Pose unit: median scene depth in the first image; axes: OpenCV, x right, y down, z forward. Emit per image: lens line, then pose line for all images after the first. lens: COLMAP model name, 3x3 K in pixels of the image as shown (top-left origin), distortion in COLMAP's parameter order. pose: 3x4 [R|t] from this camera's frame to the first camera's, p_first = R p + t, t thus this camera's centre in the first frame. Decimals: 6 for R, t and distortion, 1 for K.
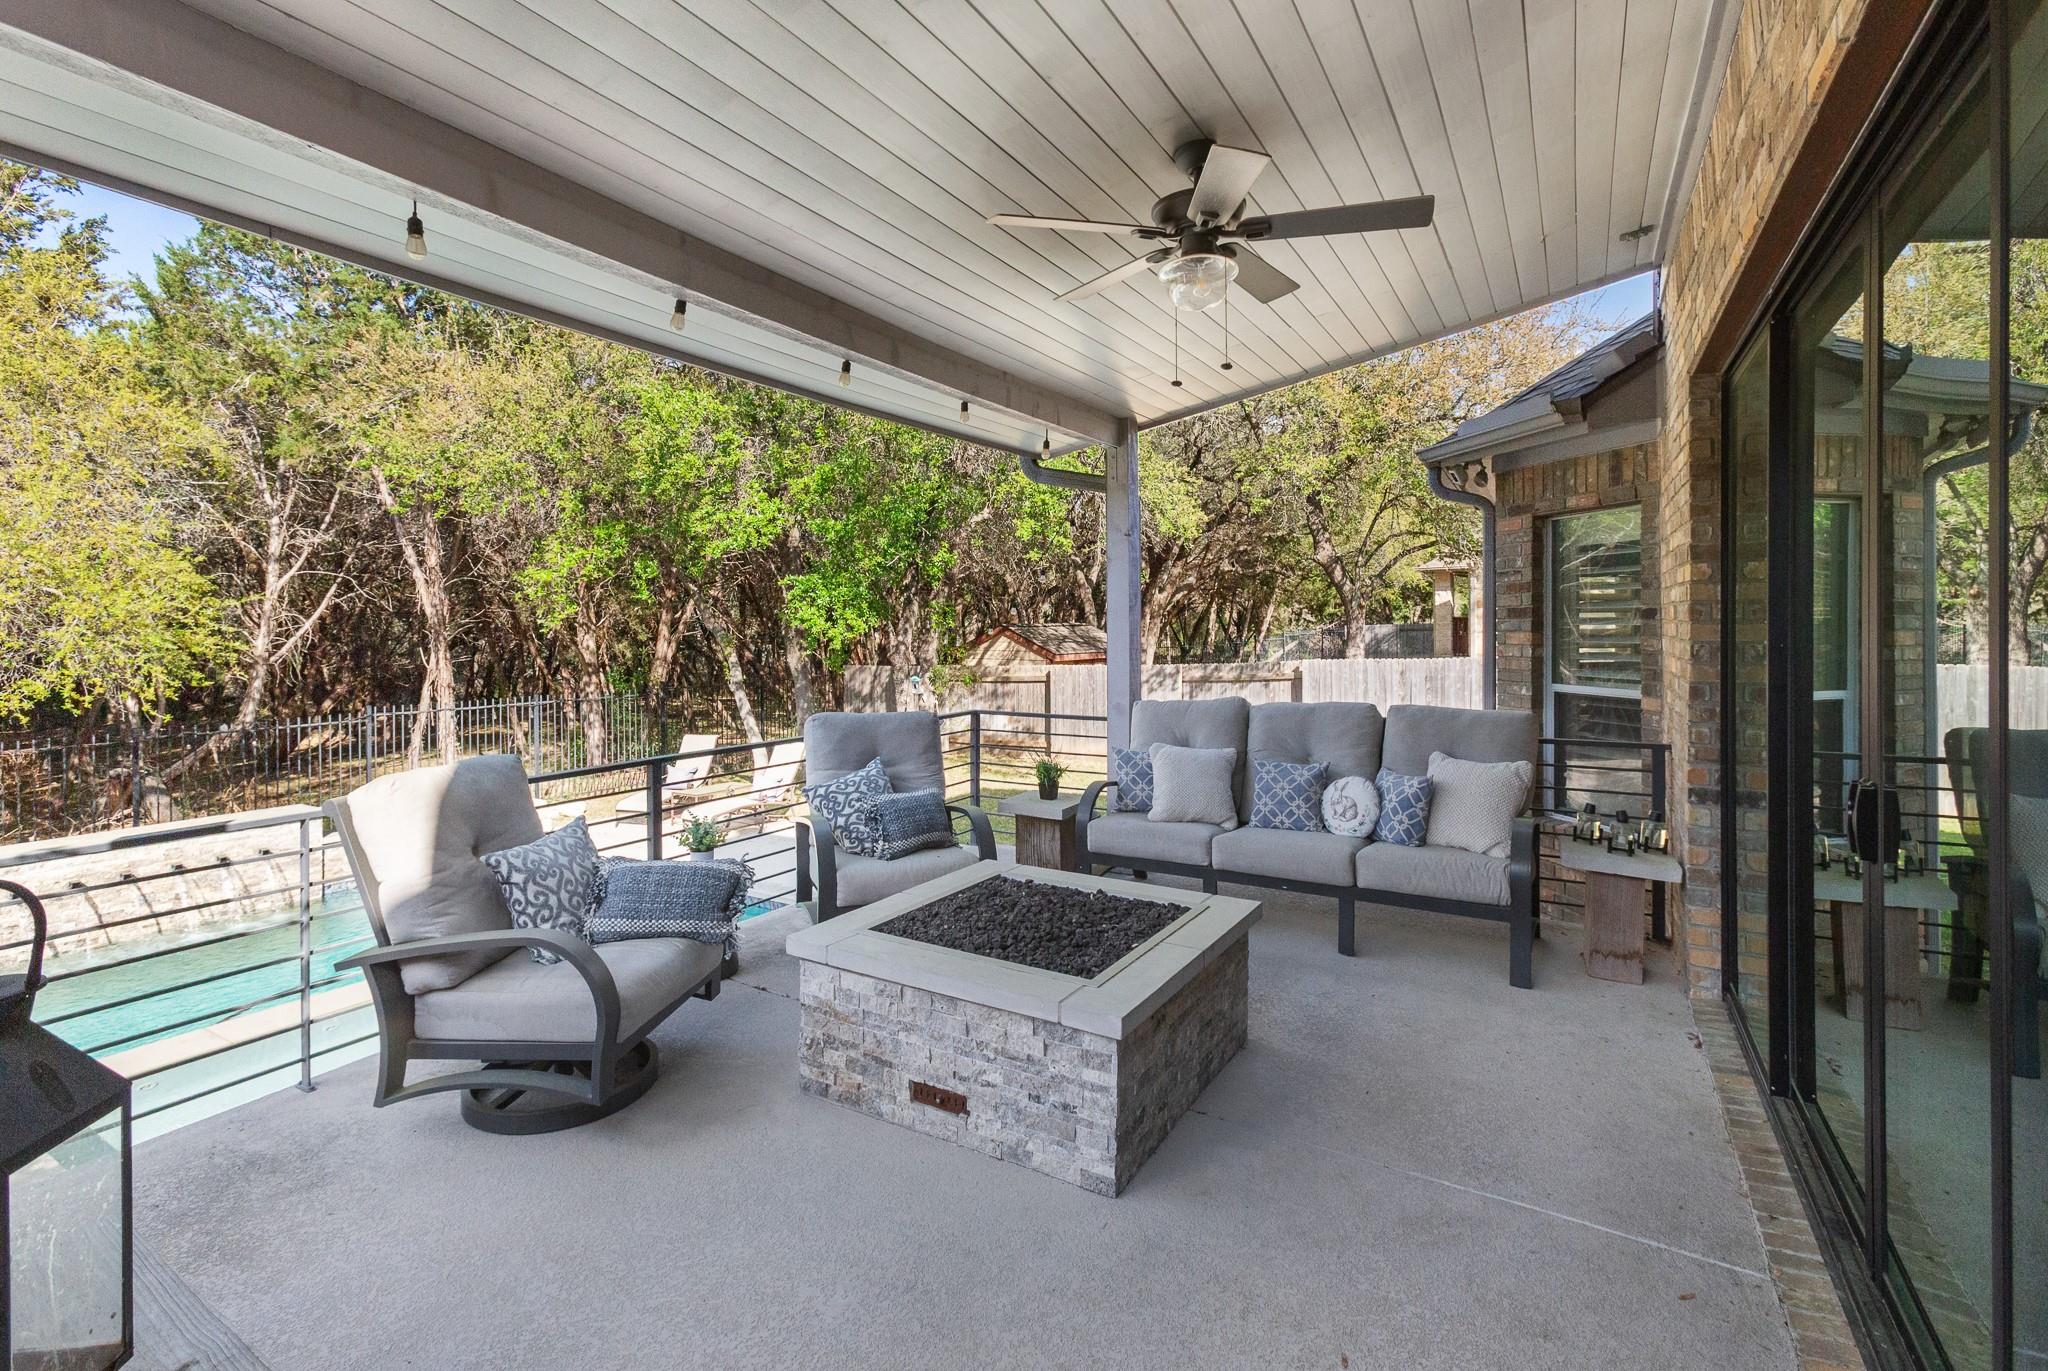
lens RADIAL K [[935.4, 0, 1002.6], [0, 935.4, 630.2], [0, 0, 1]] dist [0.002464, 0.002407]
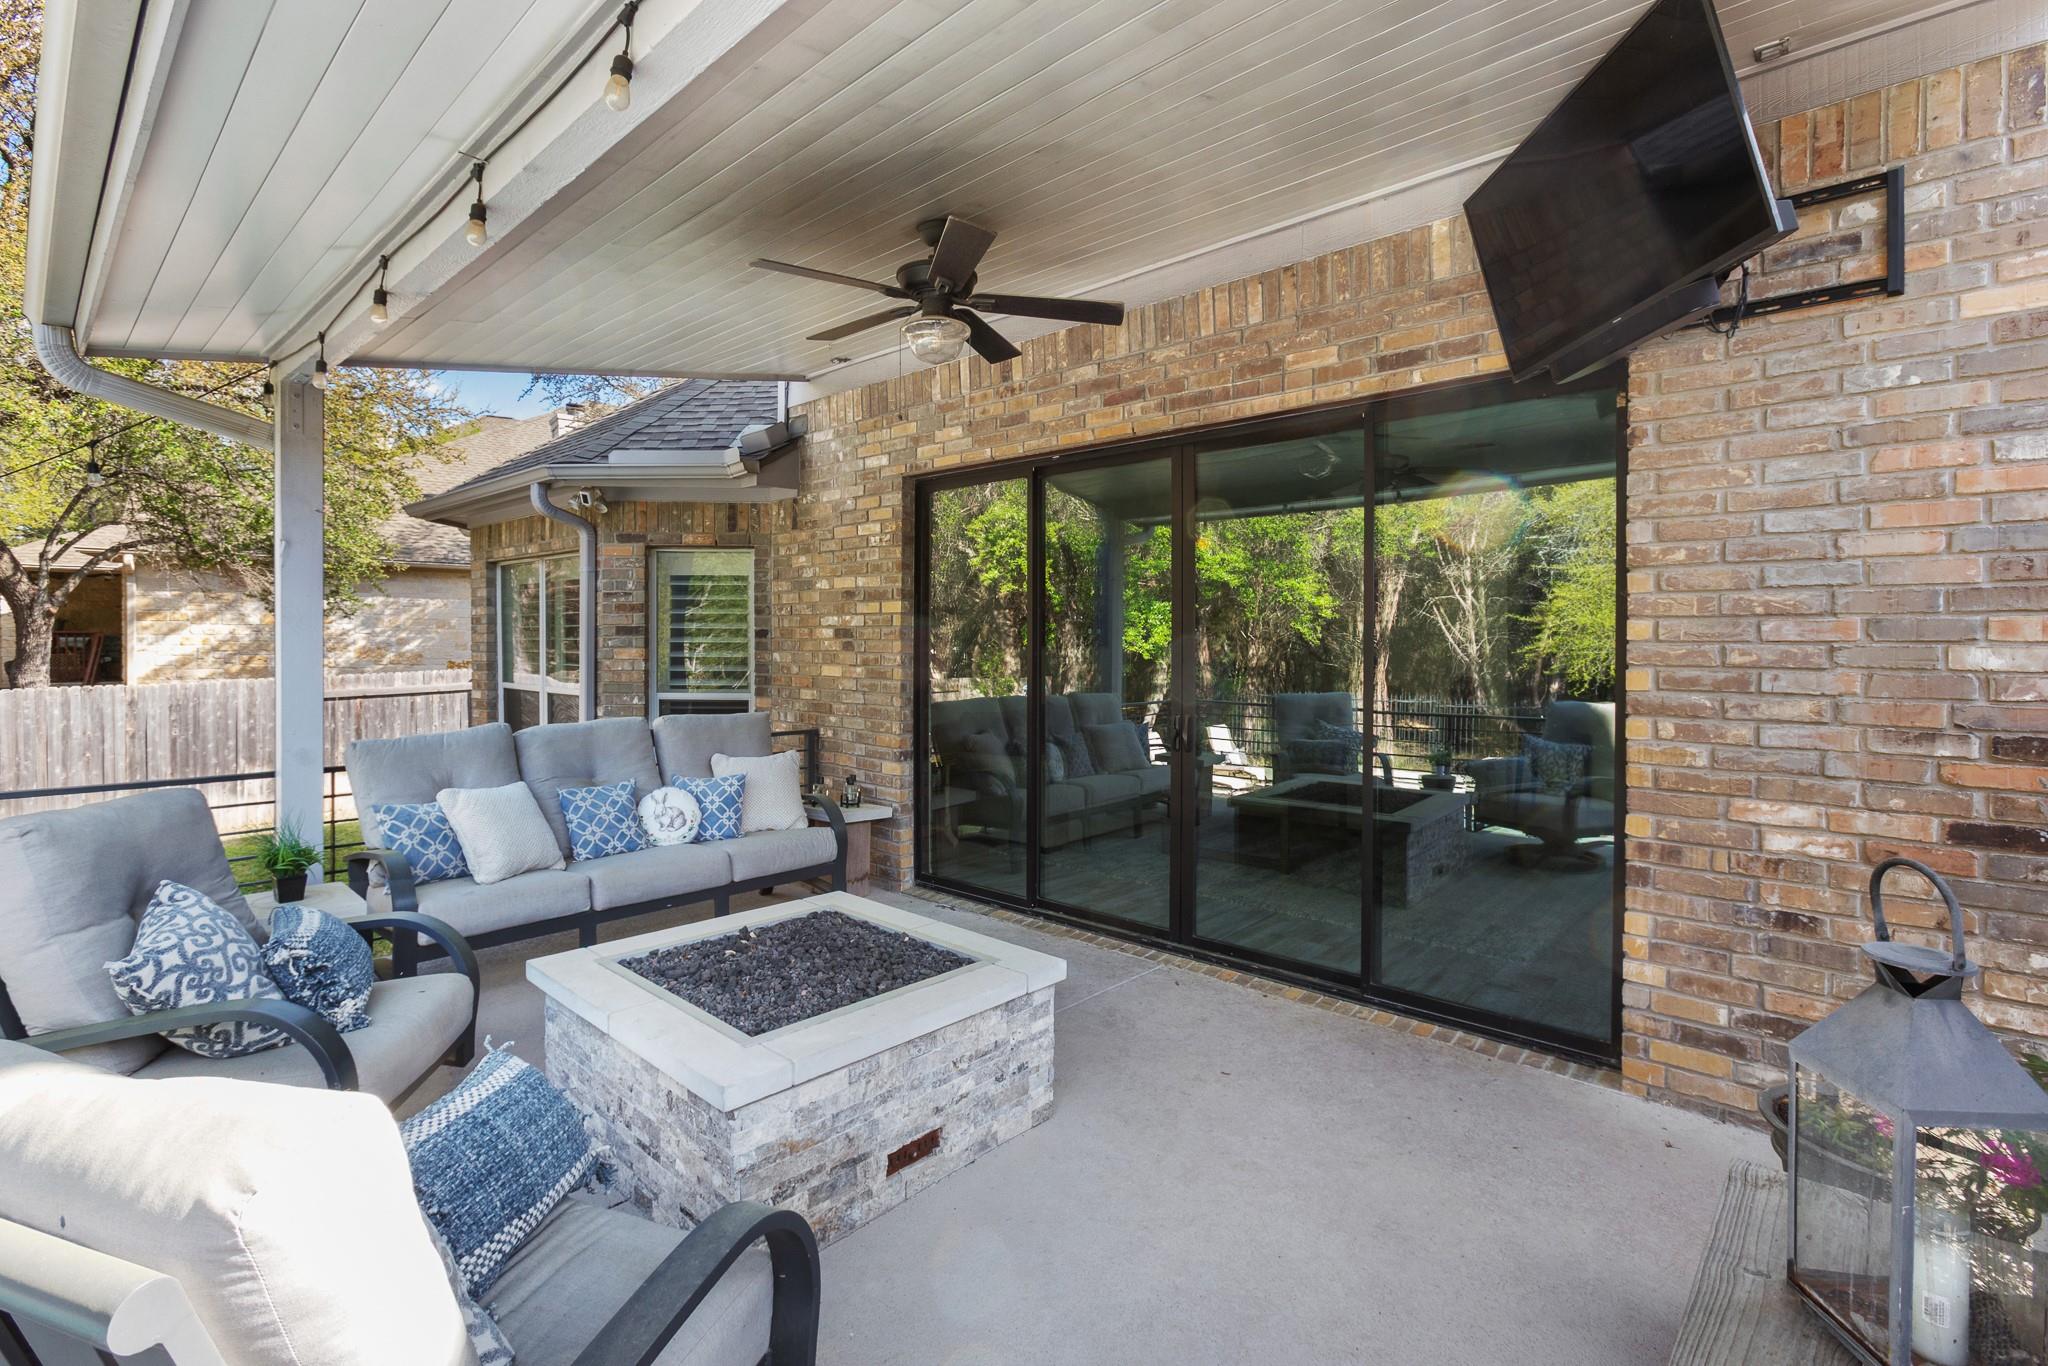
lens RADIAL K [[935.4, 0, 1008.1], [0, 935.4, 668.1], [0, 0, 1]] dist [0.002464, 0.002407]
pose [[0.186579, -0.015986, 0.982310, -0.577952], [-0.003578, 0.999850, 0.016951, 0.006706], [-0.982433, -0.006678, 0.186494, 0.454338]]
